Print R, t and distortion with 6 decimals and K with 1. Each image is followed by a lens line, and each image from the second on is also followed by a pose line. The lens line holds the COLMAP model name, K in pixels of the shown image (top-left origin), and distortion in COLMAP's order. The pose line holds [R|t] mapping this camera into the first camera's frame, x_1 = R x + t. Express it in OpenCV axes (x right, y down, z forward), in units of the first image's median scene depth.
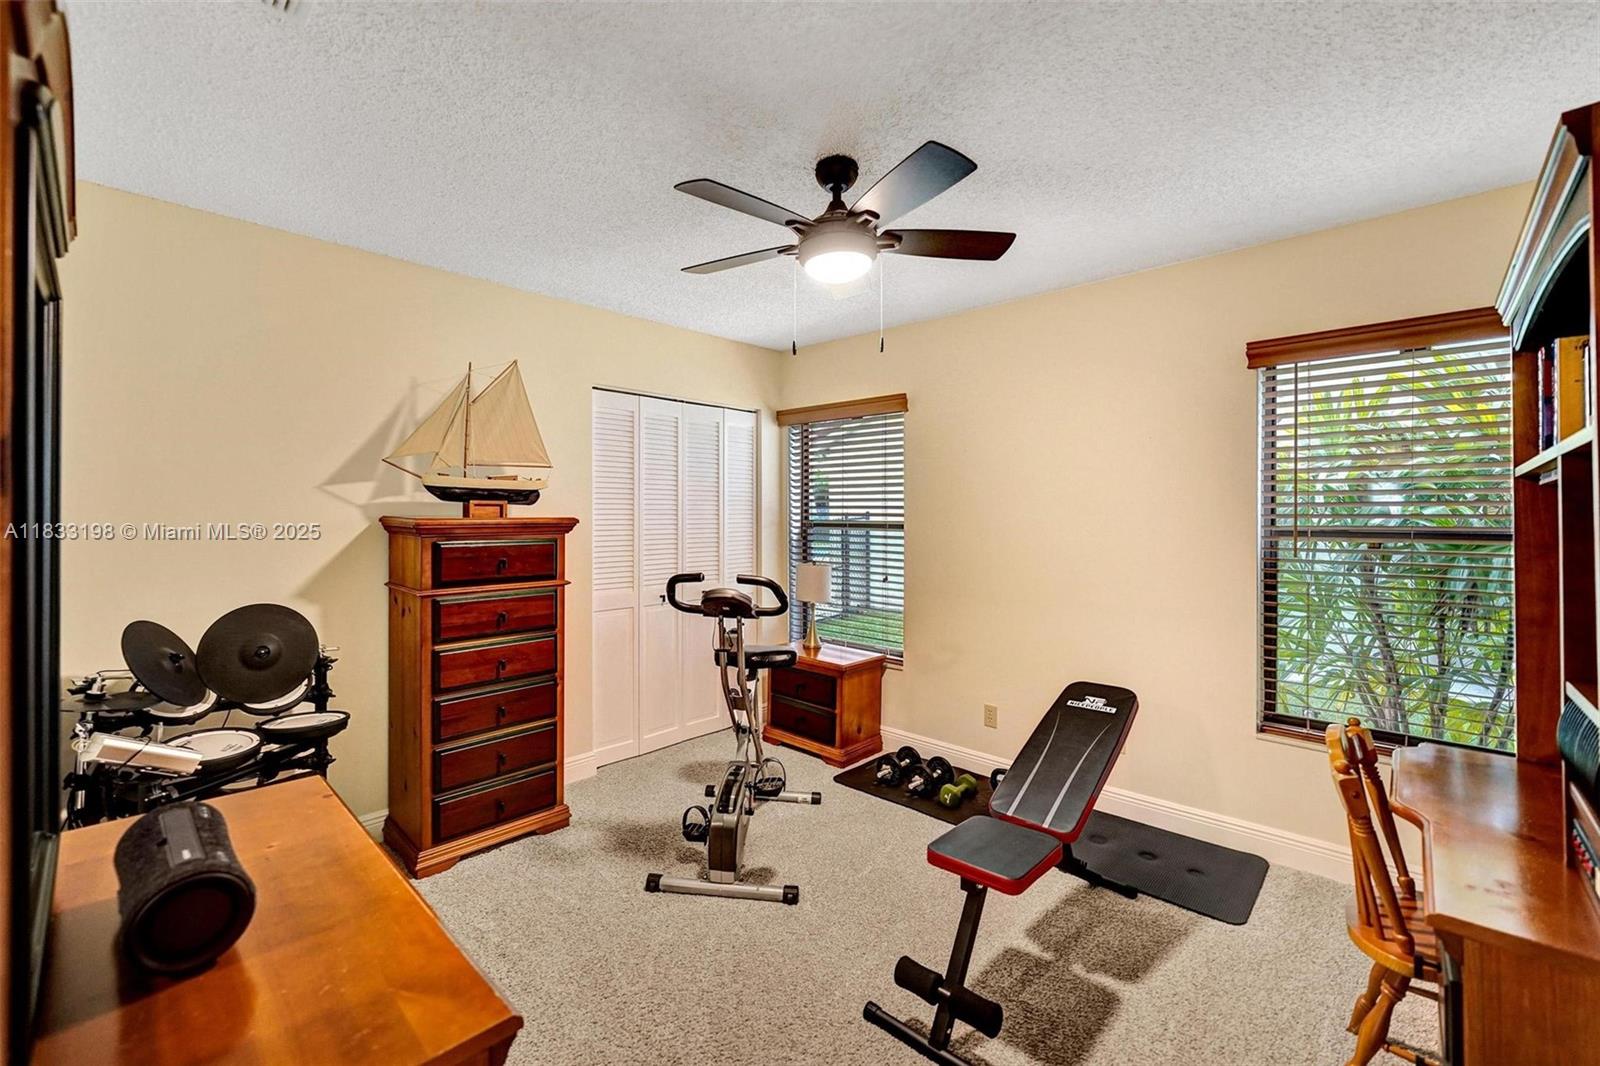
lens RADIAL K [[657.3, 0, 810.8], [0, 657.3, 535.9], [0, 0, 1]] dist [-0.035602, 0.004292]
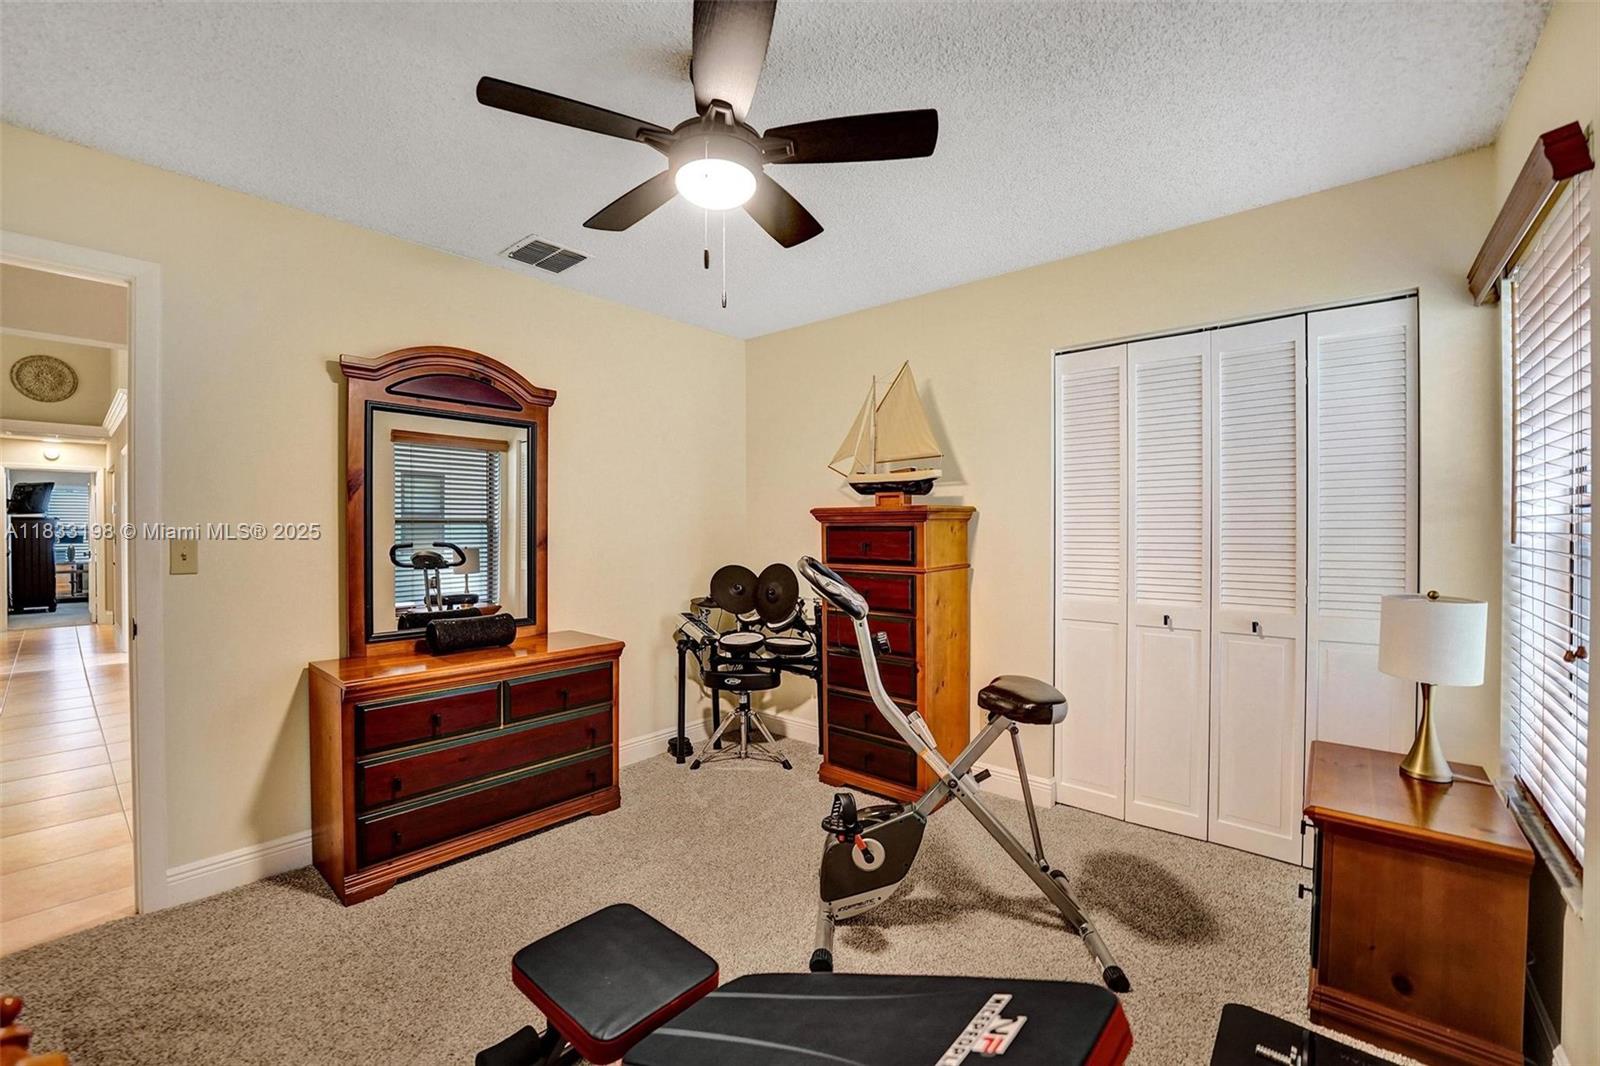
lens RADIAL K [[657.3, 0, 810.8], [0, 657.3, 535.9], [0, 0, 1]] dist [-0.035602, 0.004292]
pose [[0.061025, 0.020651, -0.997923, 0.649587], [-0.022934, 0.999551, 0.019283, 0.002409], [0.997873, 0.021710, 0.061471, 0.817819]]
